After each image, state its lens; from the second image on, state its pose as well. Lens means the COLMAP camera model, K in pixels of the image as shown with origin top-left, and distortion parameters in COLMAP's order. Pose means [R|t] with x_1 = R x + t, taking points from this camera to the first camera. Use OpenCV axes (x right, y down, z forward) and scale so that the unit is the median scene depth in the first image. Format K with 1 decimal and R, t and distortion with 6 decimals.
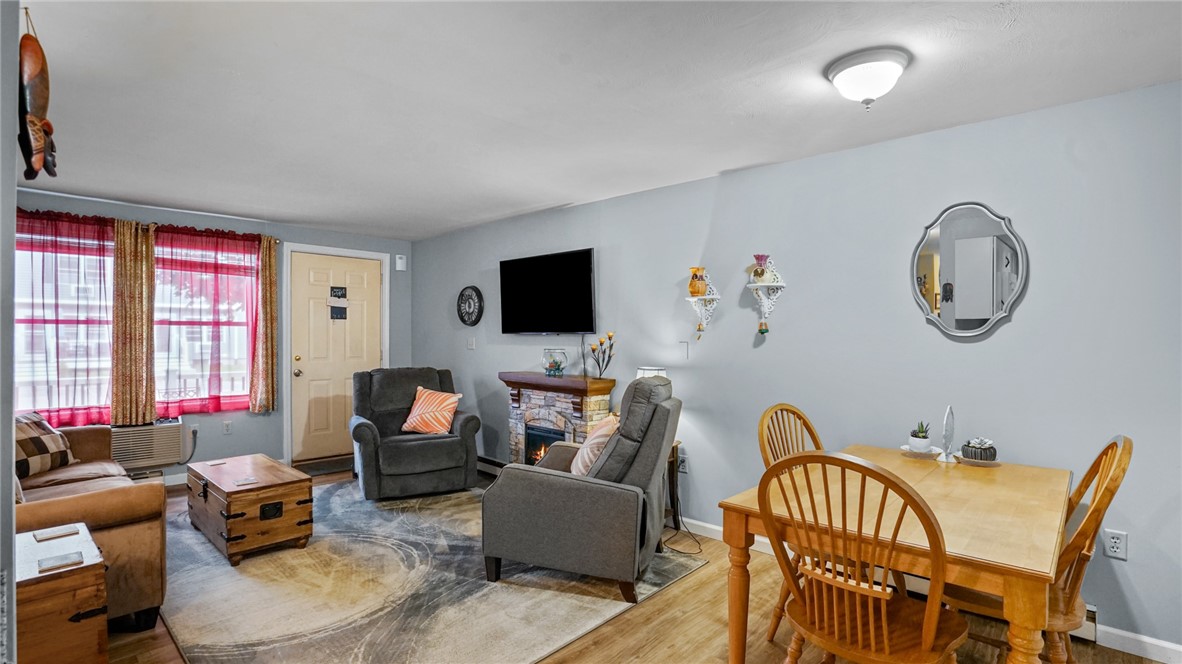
lens RADIAL K [[551.3, 0, 595.3], [0, 551.3, 344.6], [0, 0, 1]] dist [-0.048945, 0.014867]
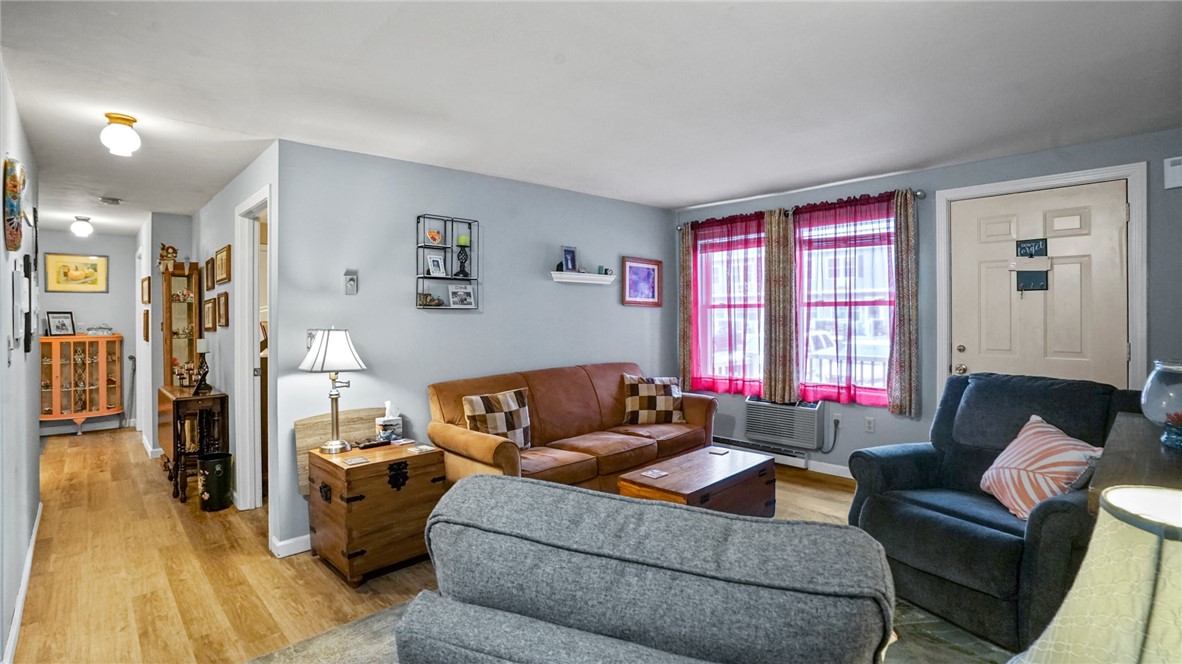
lens RADIAL K [[551.3, 0, 600.5], [0, 551.3, 317.5], [0, 0, 1]] dist [-0.048945, 0.014867]
pose [[-0.048942, -0.000951, -0.998801, 0.210670], [-0.010535, 0.999944, -0.000436, -0.011845], [0.998746, 0.010501, -0.048950, 0.634592]]
